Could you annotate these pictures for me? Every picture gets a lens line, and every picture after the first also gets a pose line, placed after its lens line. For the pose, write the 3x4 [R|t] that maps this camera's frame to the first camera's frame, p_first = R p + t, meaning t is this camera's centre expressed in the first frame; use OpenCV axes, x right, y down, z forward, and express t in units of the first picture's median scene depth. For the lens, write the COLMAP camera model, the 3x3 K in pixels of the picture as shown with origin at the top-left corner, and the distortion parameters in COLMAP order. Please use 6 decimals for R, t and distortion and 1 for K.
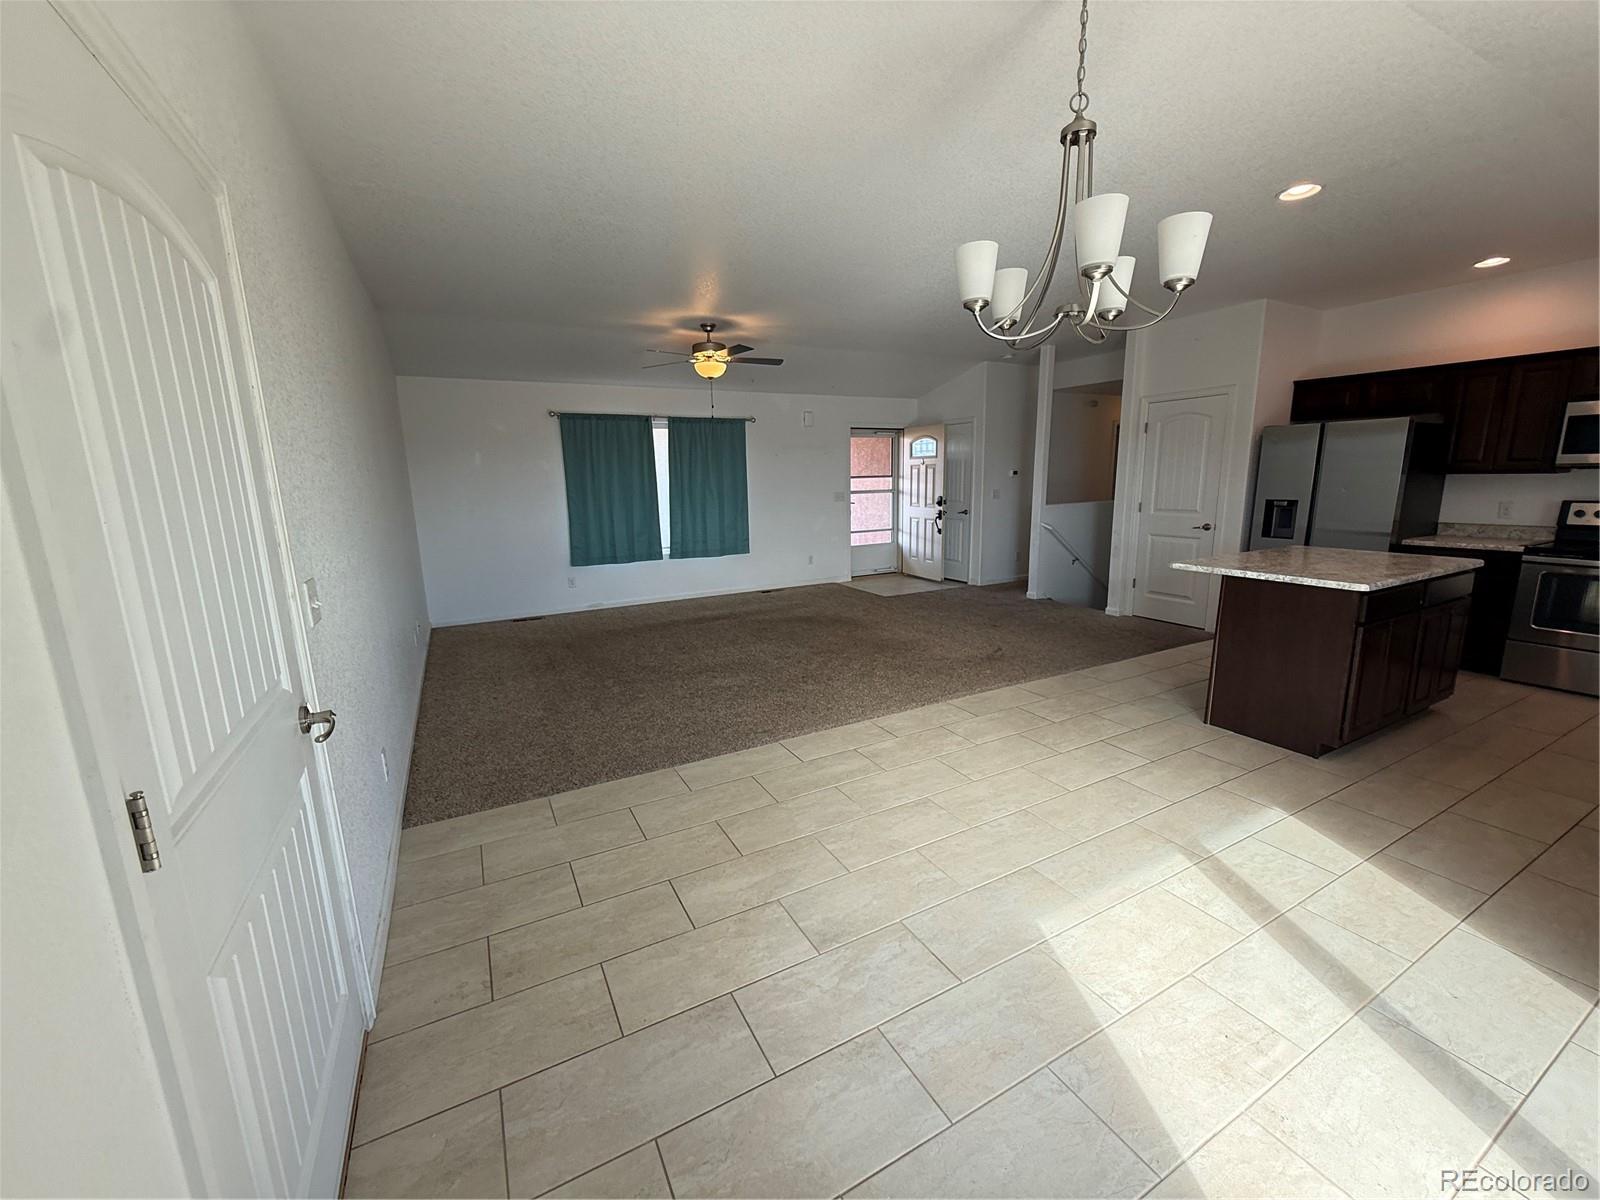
lens RADIAL K [[638.0, 0, 803.6], [0, 638.0, 598.2], [0, 0, 1]] dist [0.000716, -0.000030]
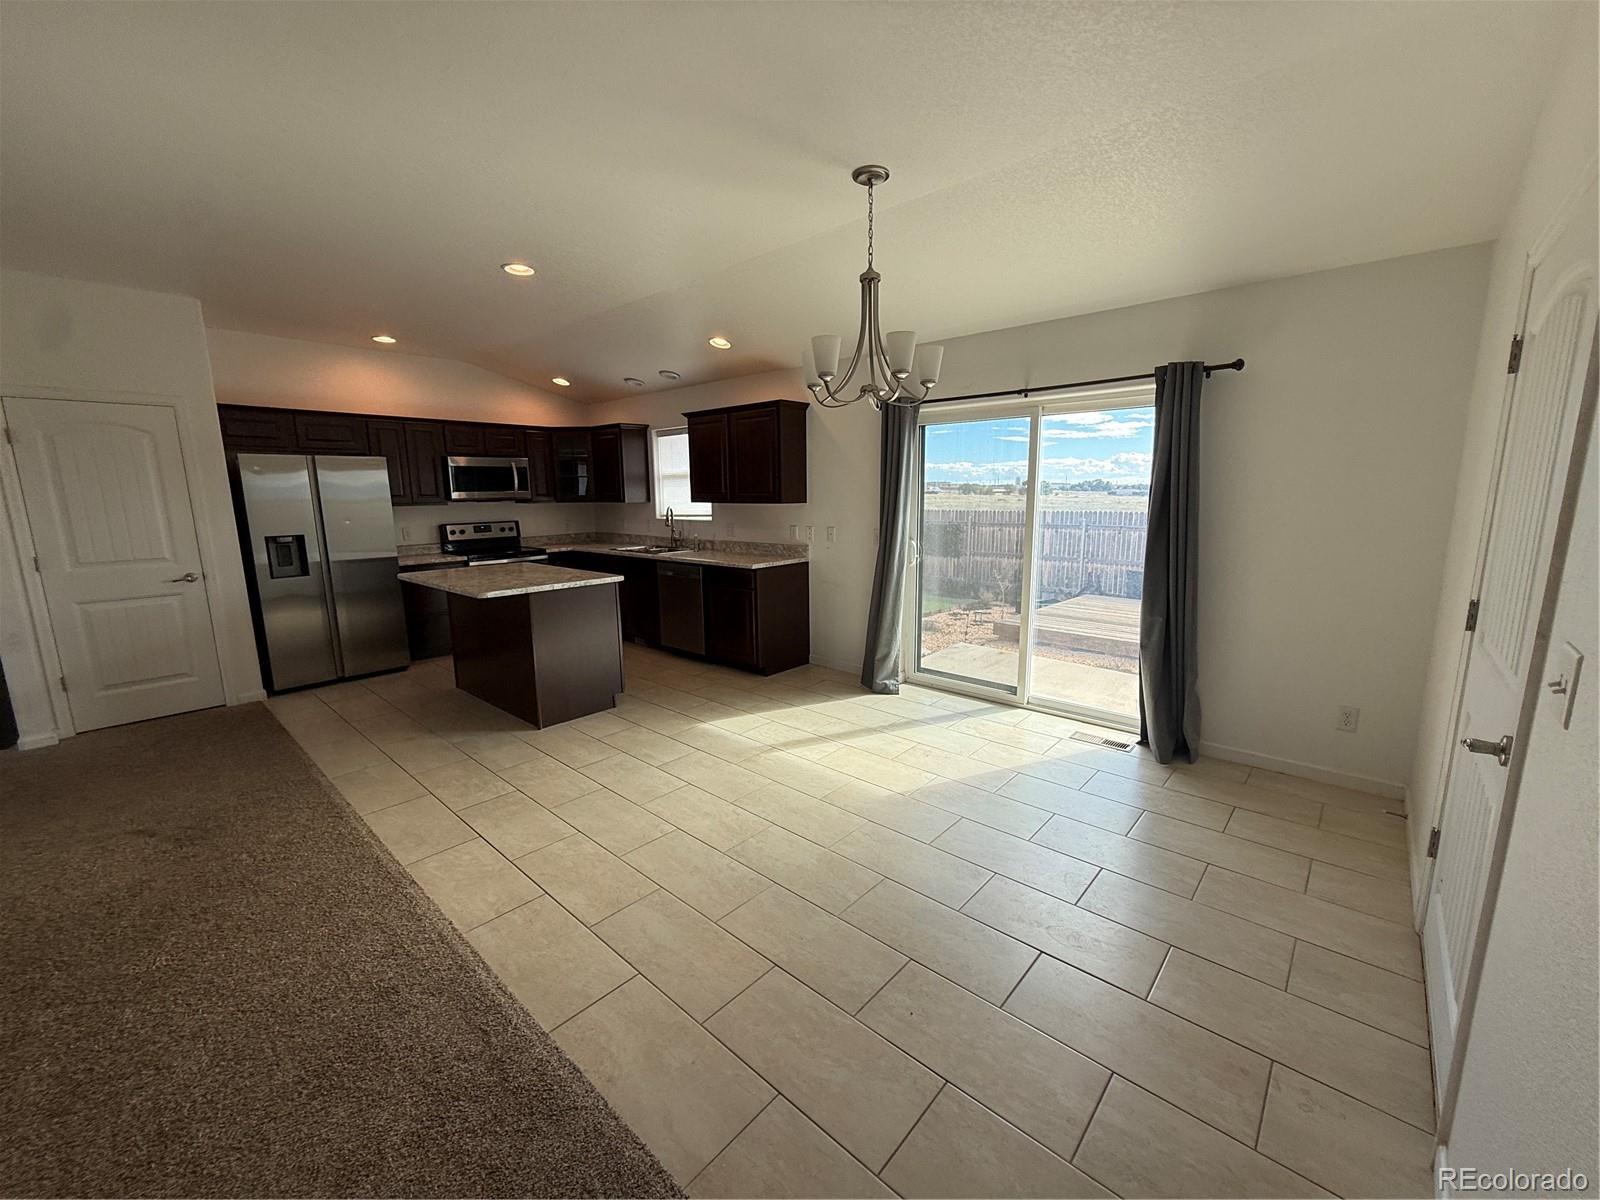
lens RADIAL K [[638.0, 0, 803.6], [0, 638.0, 598.2], [0, 0, 1]] dist [0.000716, -0.000030]
pose [[-0.335020, -0.133598, 0.932691, -0.415258], [0.197779, 0.957871, 0.208247, -0.127987], [-0.921219, 0.254234, -0.294483, 0.697142]]
